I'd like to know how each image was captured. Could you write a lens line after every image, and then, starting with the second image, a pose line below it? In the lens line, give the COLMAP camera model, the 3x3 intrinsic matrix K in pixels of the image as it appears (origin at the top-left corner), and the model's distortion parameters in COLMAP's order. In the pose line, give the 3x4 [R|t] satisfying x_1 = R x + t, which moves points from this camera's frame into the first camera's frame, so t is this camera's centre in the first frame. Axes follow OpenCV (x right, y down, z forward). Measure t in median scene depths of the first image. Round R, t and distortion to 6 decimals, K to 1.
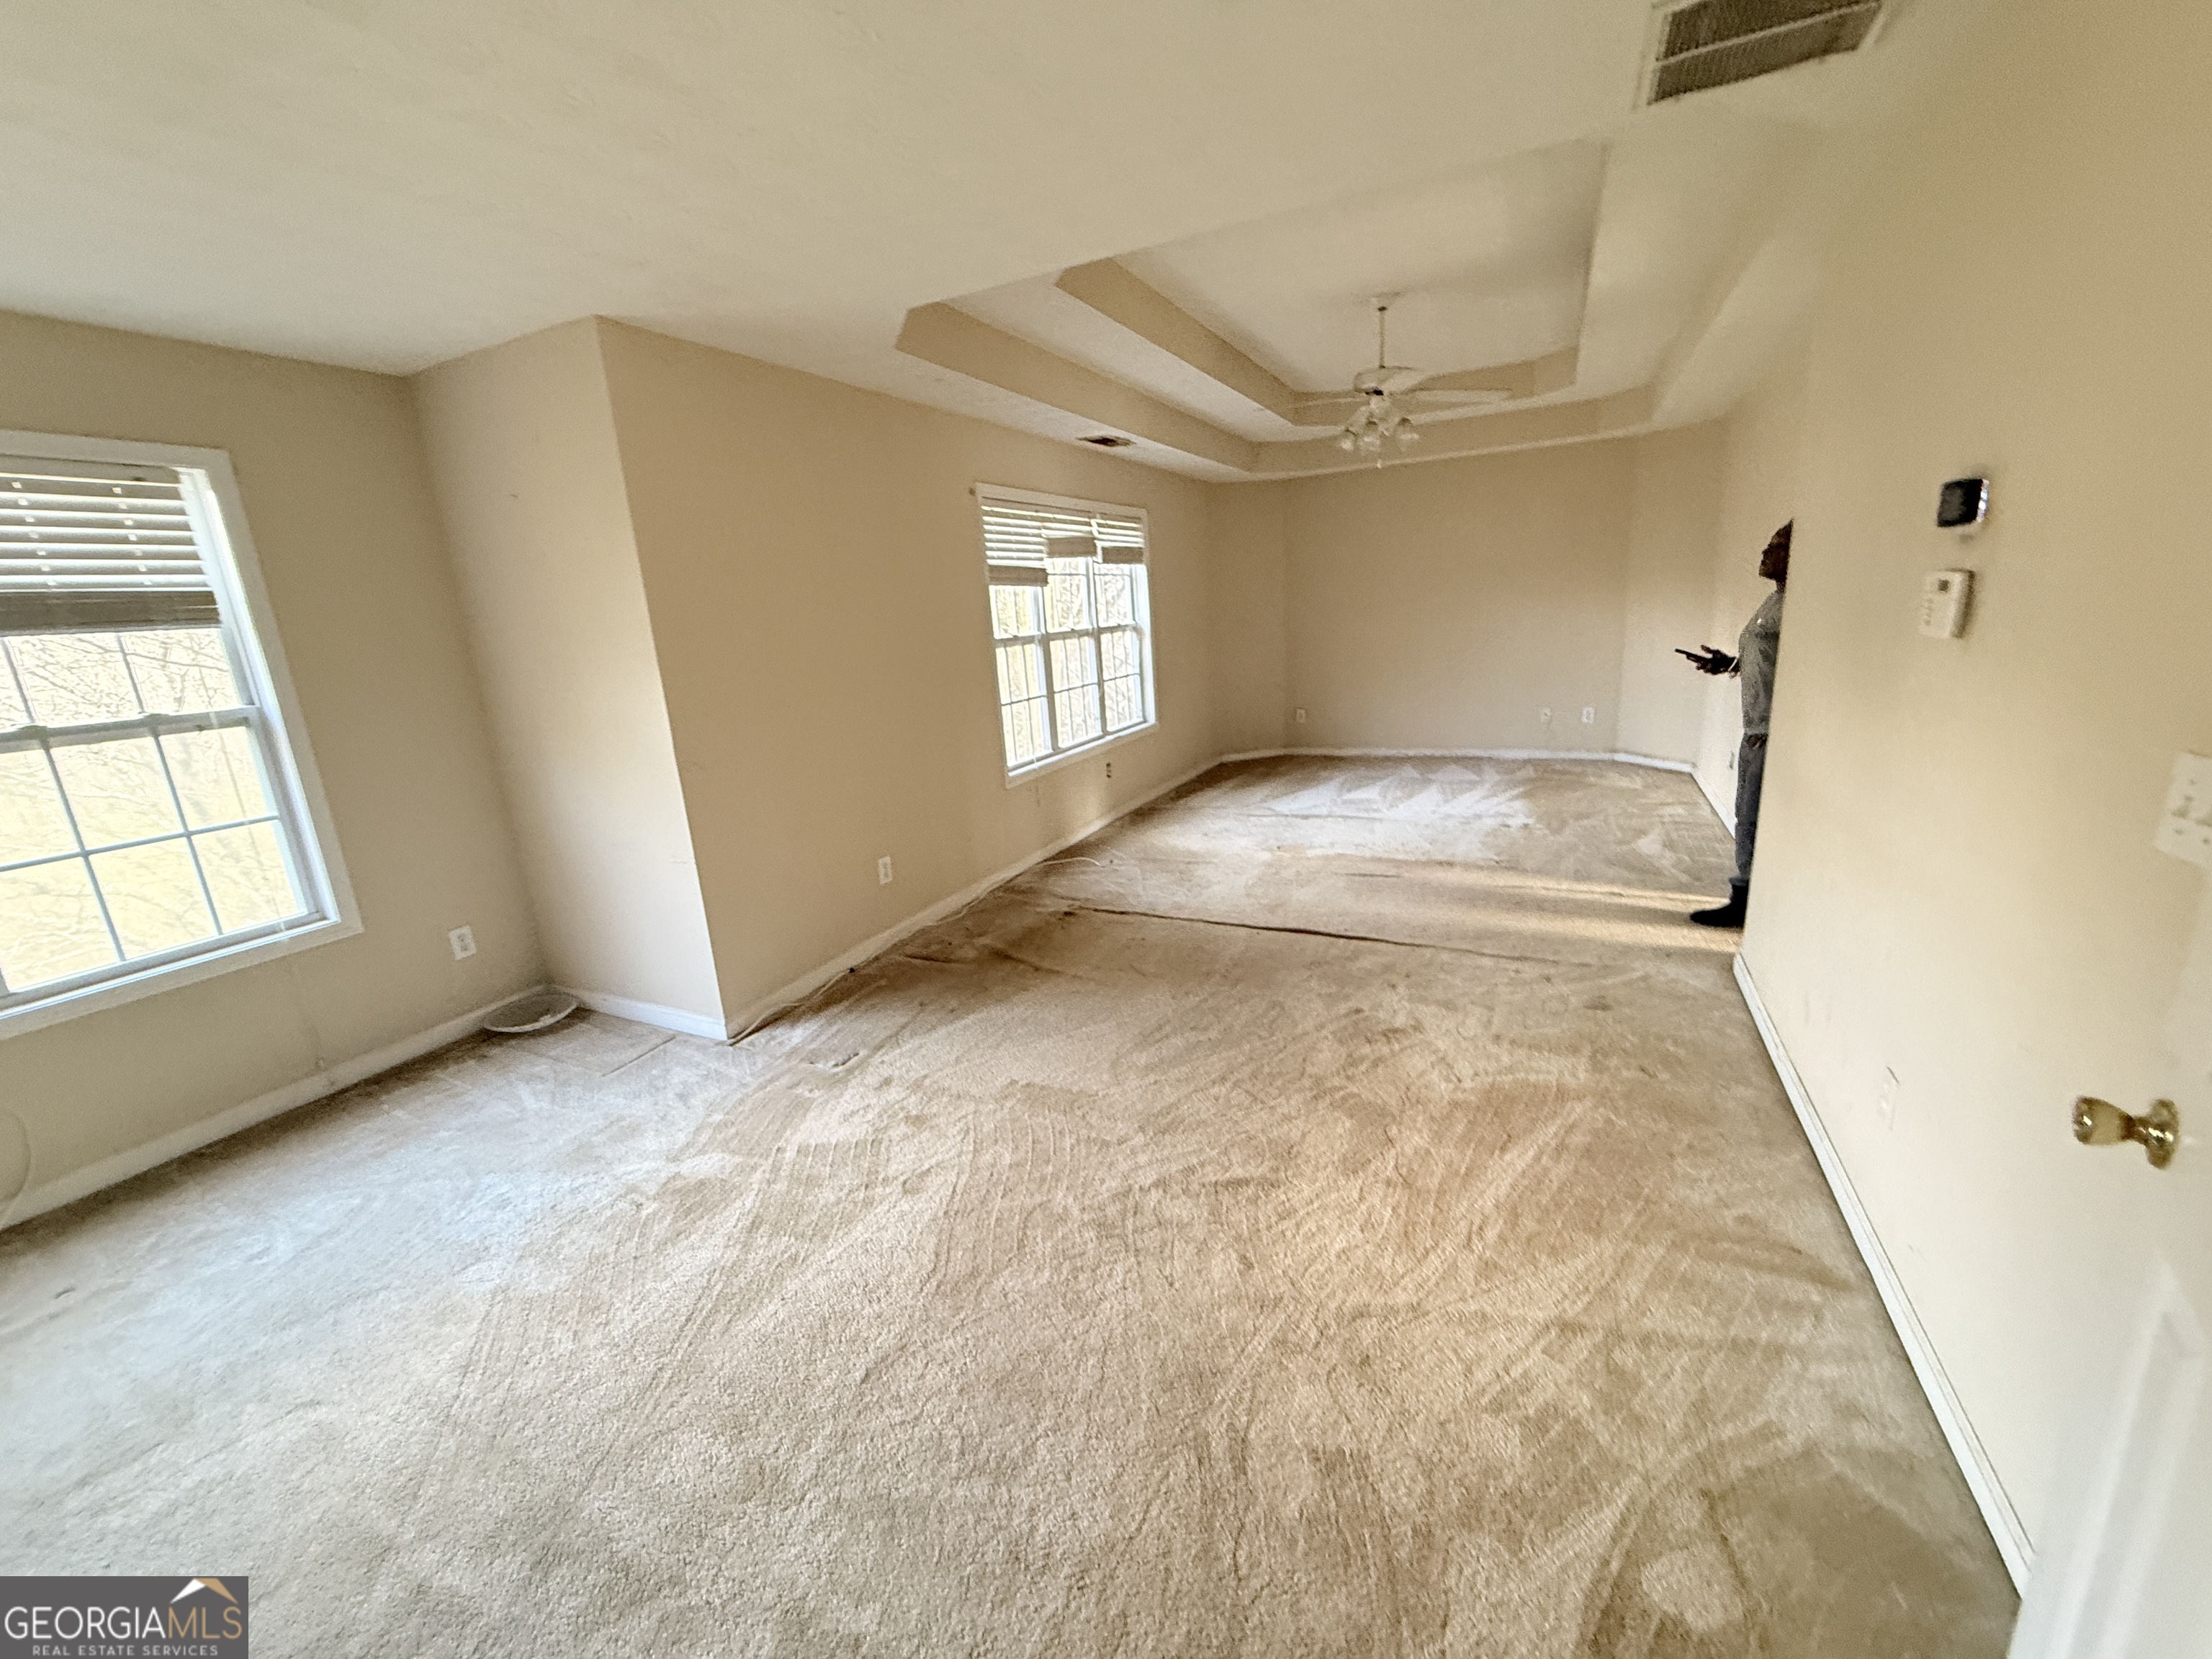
lens RADIAL K [[890.7, 0, 1106.0], [0, 890.7, 829.5], [0, 0, 1]] dist [0.000276, -0.000429]
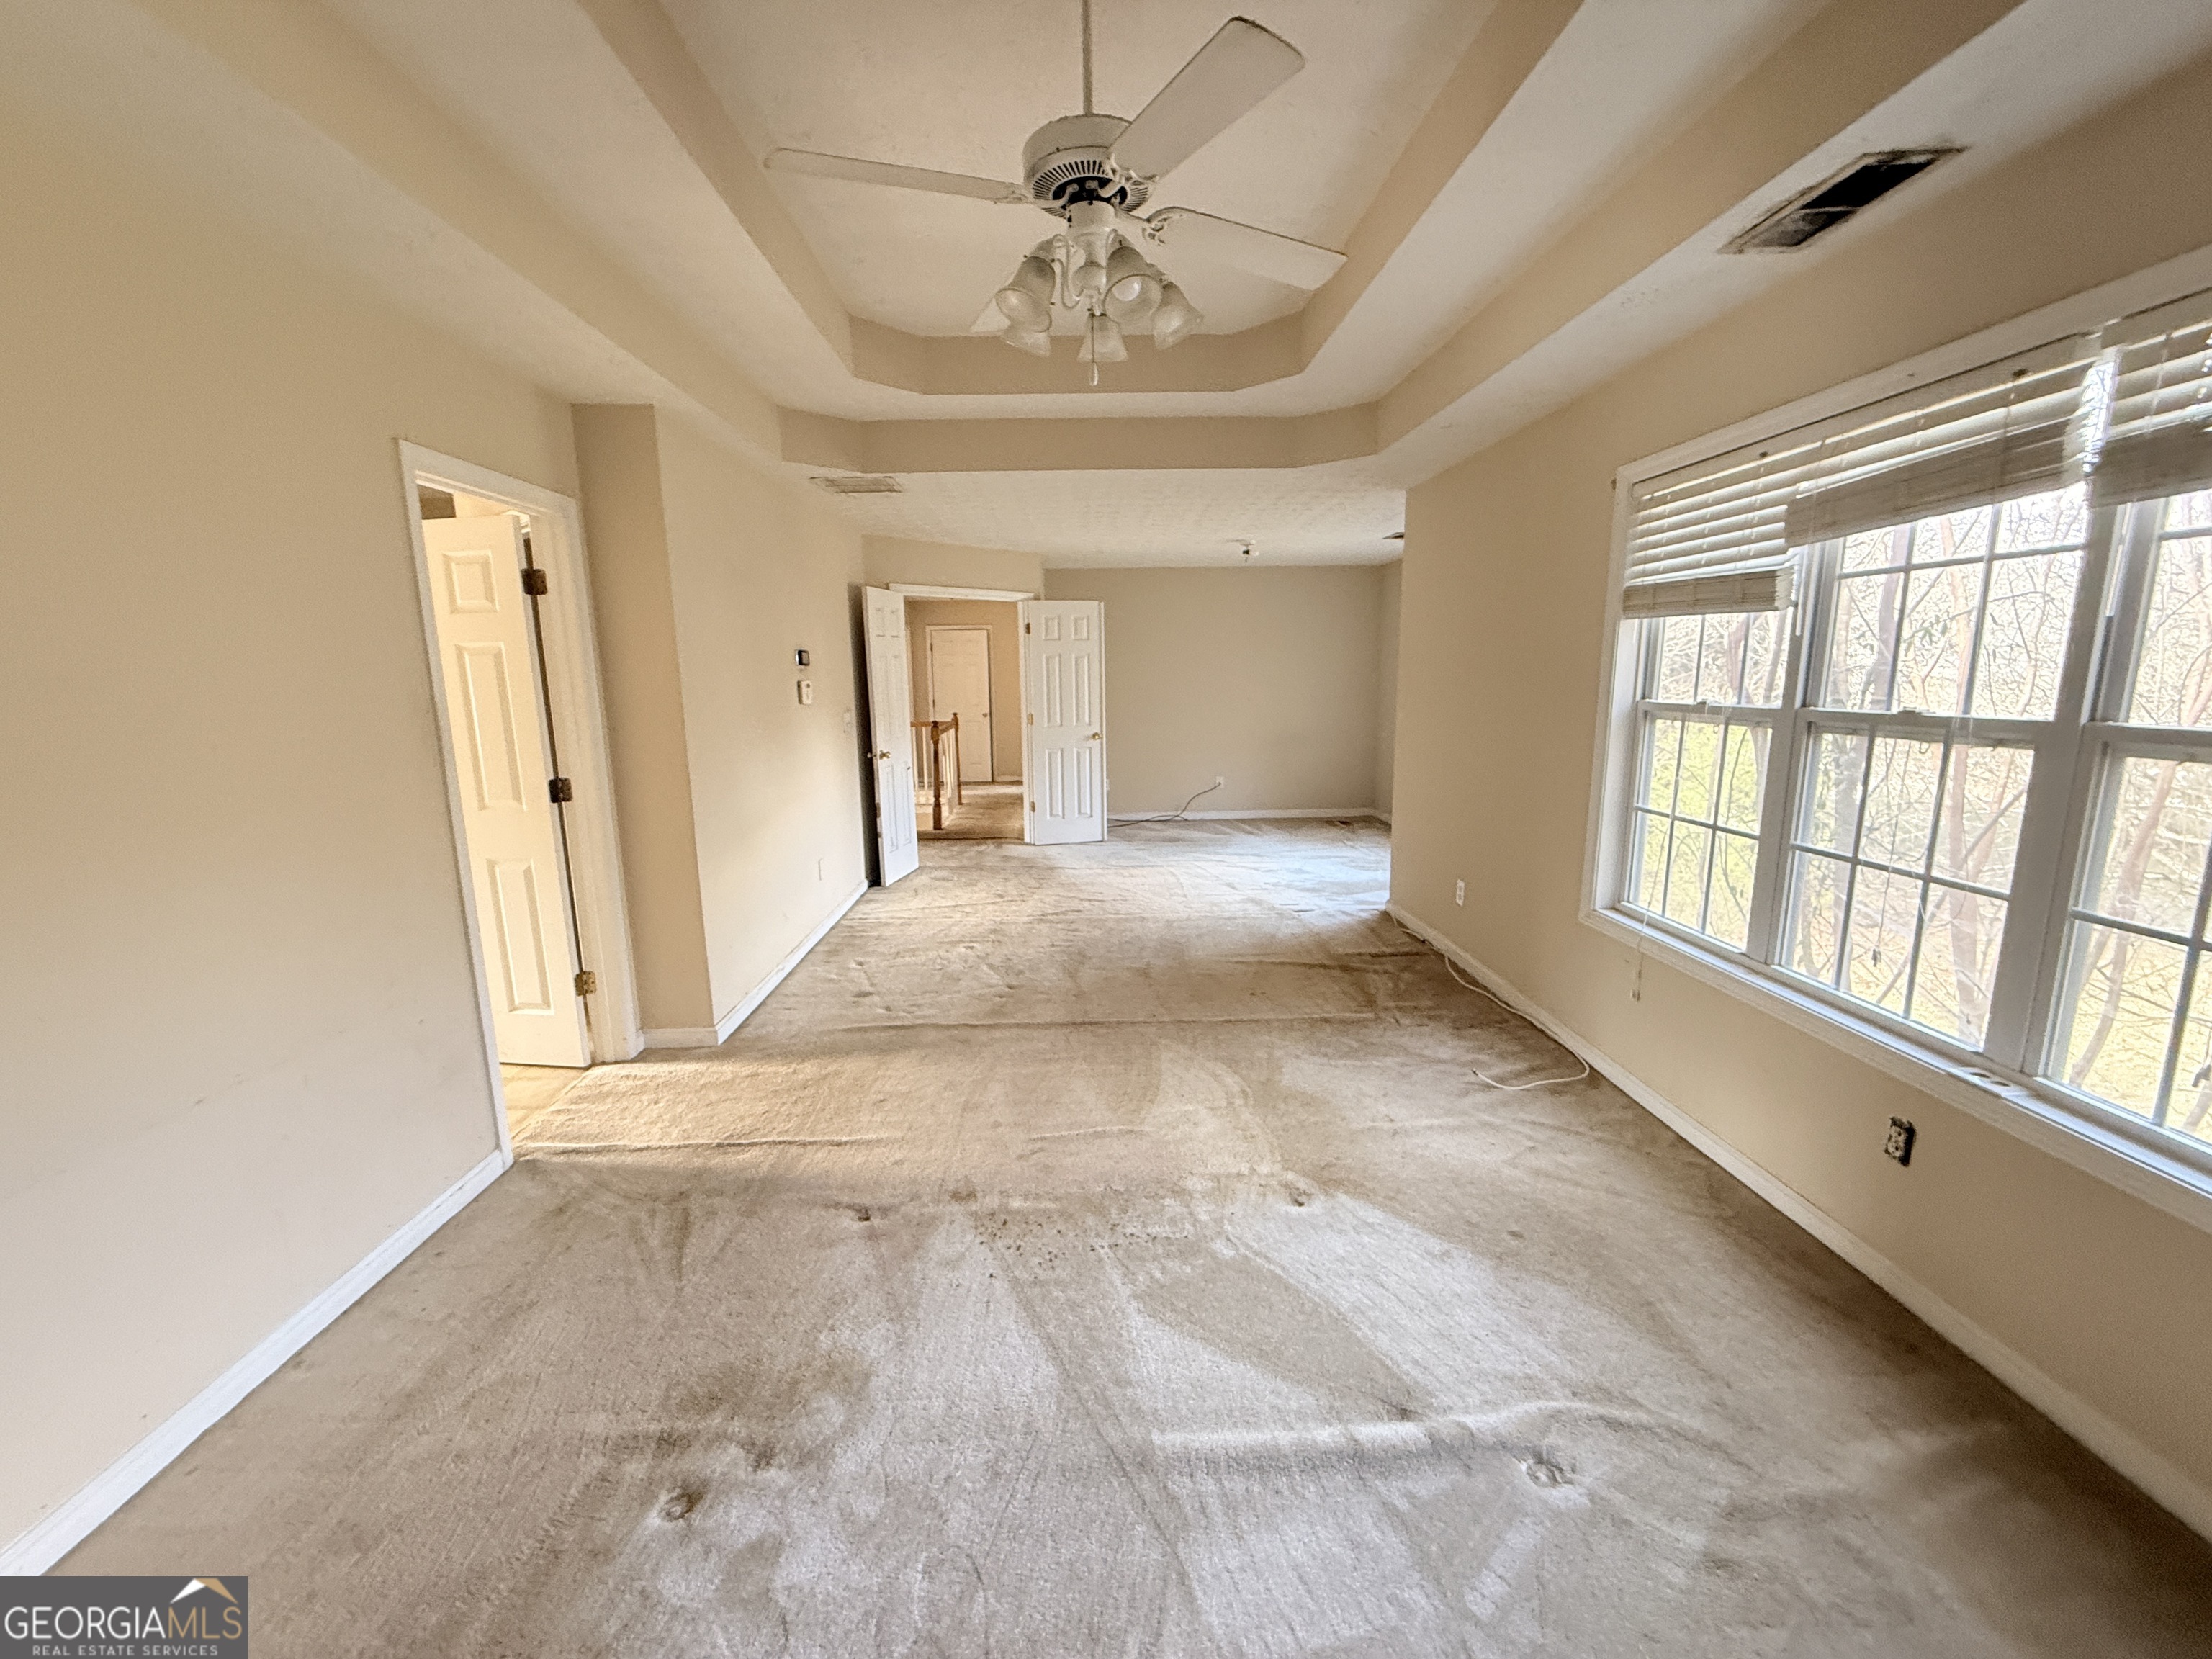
lens RADIAL K [[890.7, 0, 1106.0], [0, 890.7, 829.5], [0, 0, 1]] dist [0.000276, -0.000429]
pose [[-0.885349, 0.148989, -0.440409, 0.457243], [-0.052517, 0.909153, 0.413137, -0.342930], [0.461952, 0.388900, -0.797093, 1.257643]]
